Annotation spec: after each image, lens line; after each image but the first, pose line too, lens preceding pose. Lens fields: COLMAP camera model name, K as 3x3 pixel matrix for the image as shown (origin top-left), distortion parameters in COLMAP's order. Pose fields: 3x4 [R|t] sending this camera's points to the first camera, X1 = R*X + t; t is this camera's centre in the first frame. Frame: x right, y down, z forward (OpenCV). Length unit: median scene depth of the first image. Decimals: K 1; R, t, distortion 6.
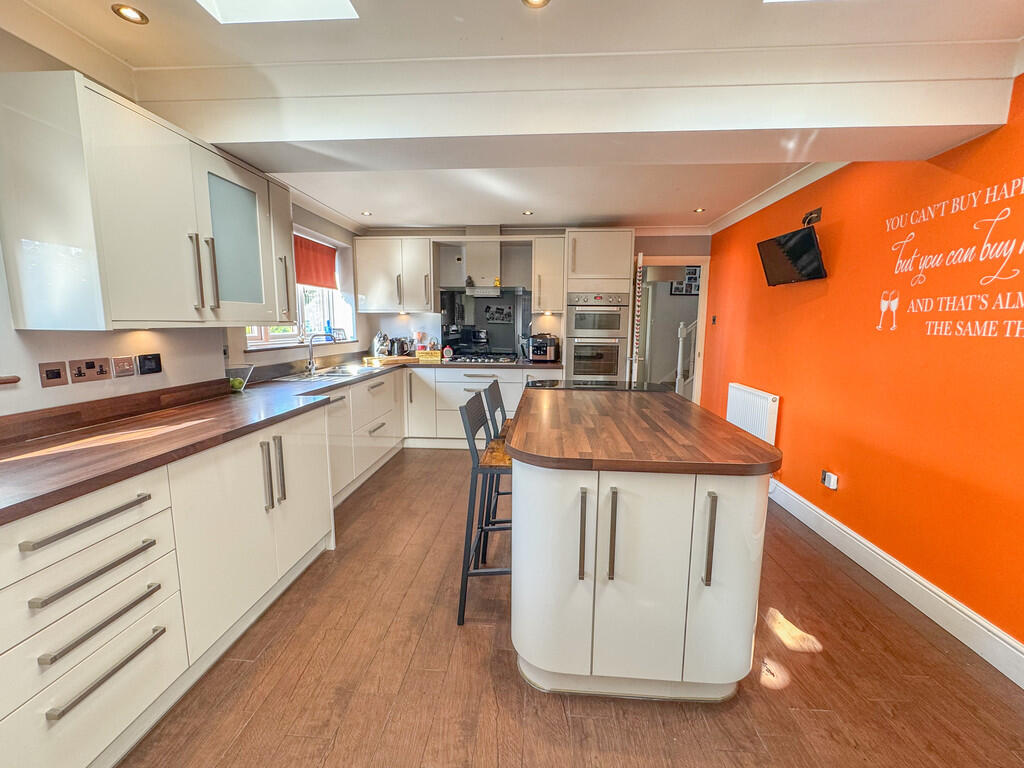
lens RADIAL K [[418.8, 0, 514.3], [0, 418.8, 380.5], [0, 0, 1]] dist [0.002359, 0.000530]
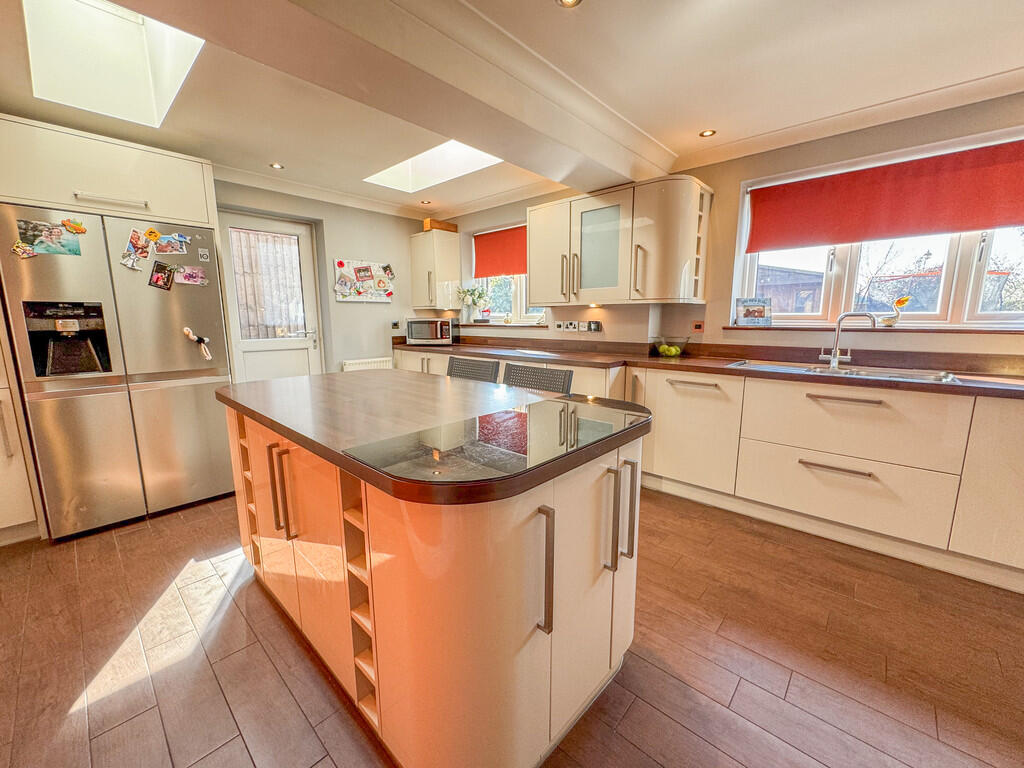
lens RADIAL K [[418.8, 0, 512.2], [0, 418.8, 385.0], [0, 0, 1]] dist [0.002359, 0.000530]
pose [[-0.622539, 0.125613, -0.772442, 0.785435], [-0.102881, 0.965332, 0.239896, -0.189573], [0.775797, 0.228814, -0.588033, 1.816409]]
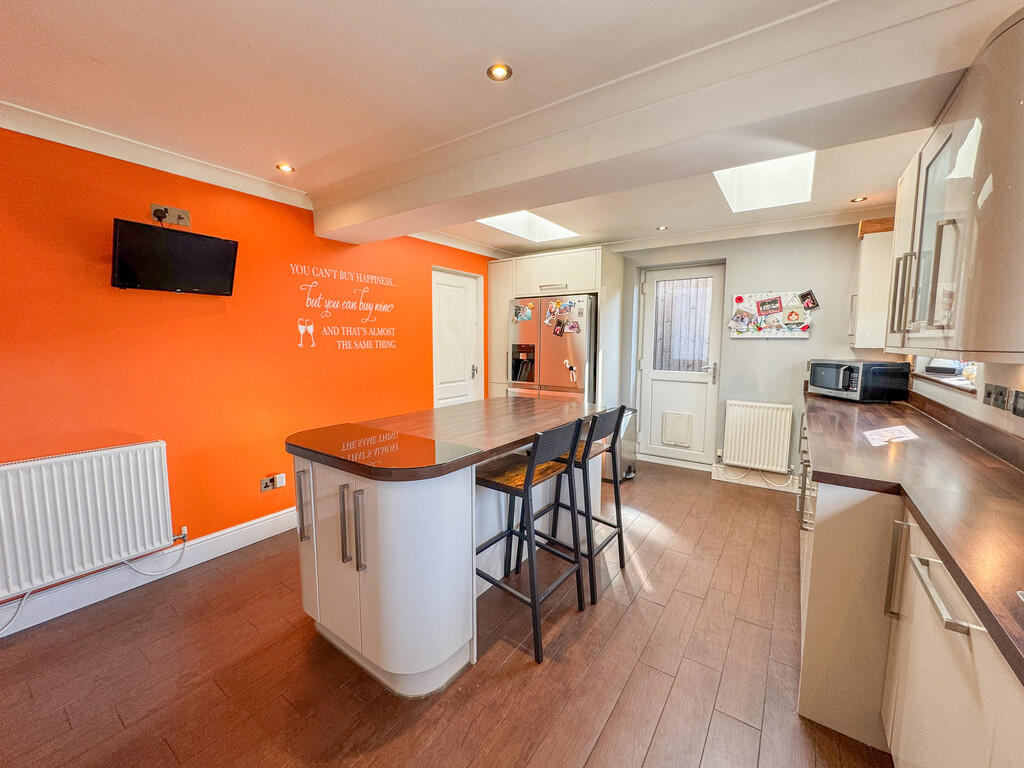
lens RADIAL K [[418.8, 0, 511.8], [0, 418.8, 384.0], [0, 0, 1]] dist [0.002359, 0.000530]
pose [[-0.847944, -0.061546, 0.526500, -0.479921], [0.066377, 0.973092, 0.220652, -0.299163], [-0.525913, 0.222047, -0.821042, 2.067886]]
